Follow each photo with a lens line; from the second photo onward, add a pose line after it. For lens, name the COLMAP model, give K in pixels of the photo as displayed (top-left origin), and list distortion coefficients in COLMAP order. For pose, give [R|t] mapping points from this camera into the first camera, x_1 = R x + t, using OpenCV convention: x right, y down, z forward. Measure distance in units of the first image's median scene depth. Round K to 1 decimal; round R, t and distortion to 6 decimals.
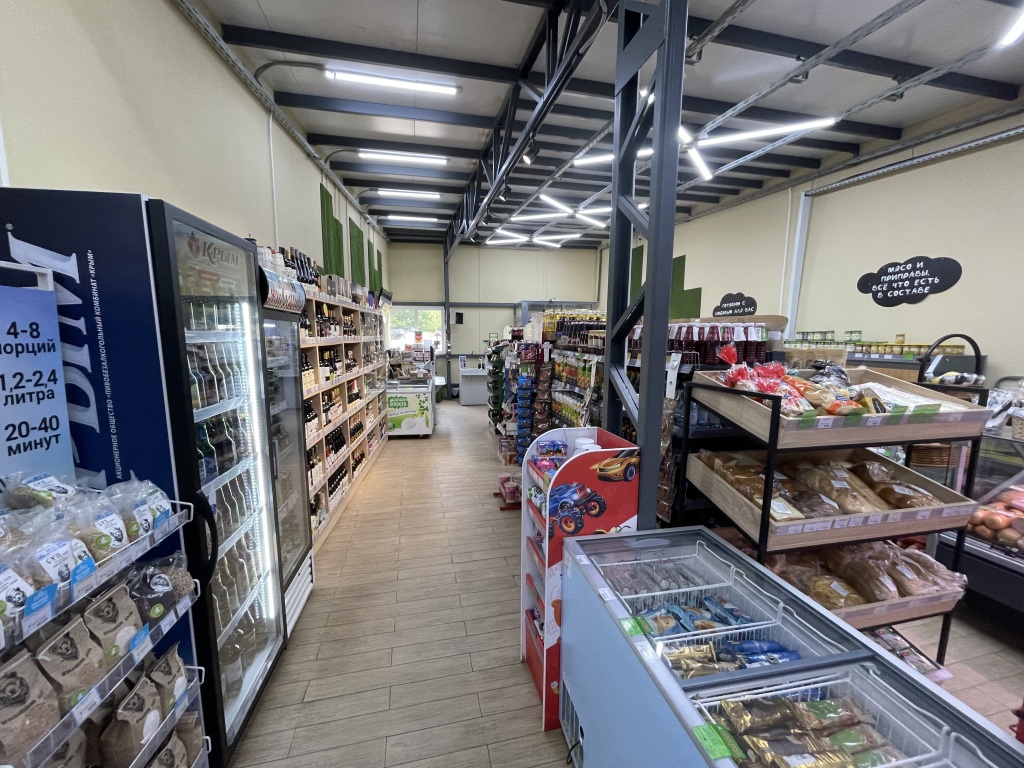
lens RADIAL K [[419.2, 0, 512.3], [0, 419.2, 389.8], [0, 0, 1]] dist [0.001904, 0.000161]
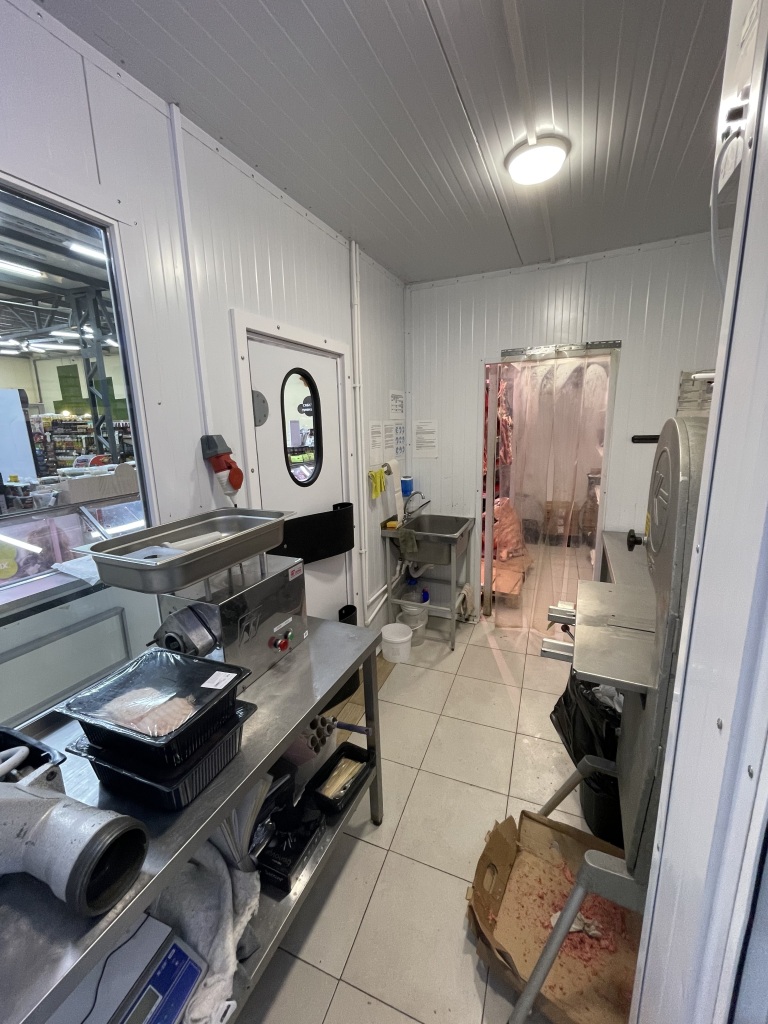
lens RADIAL K [[419.2, 0, 387.0], [0, 419.2, 512.5], [0, 0, 1]] dist [0.001904, 0.000161]
pose [[0.597250, -0.181254, 0.781306, -0.335177], [0.132811, 0.983032, 0.126527, 0.130339], [-0.790982, 0.028198, 0.611189, -0.868475]]
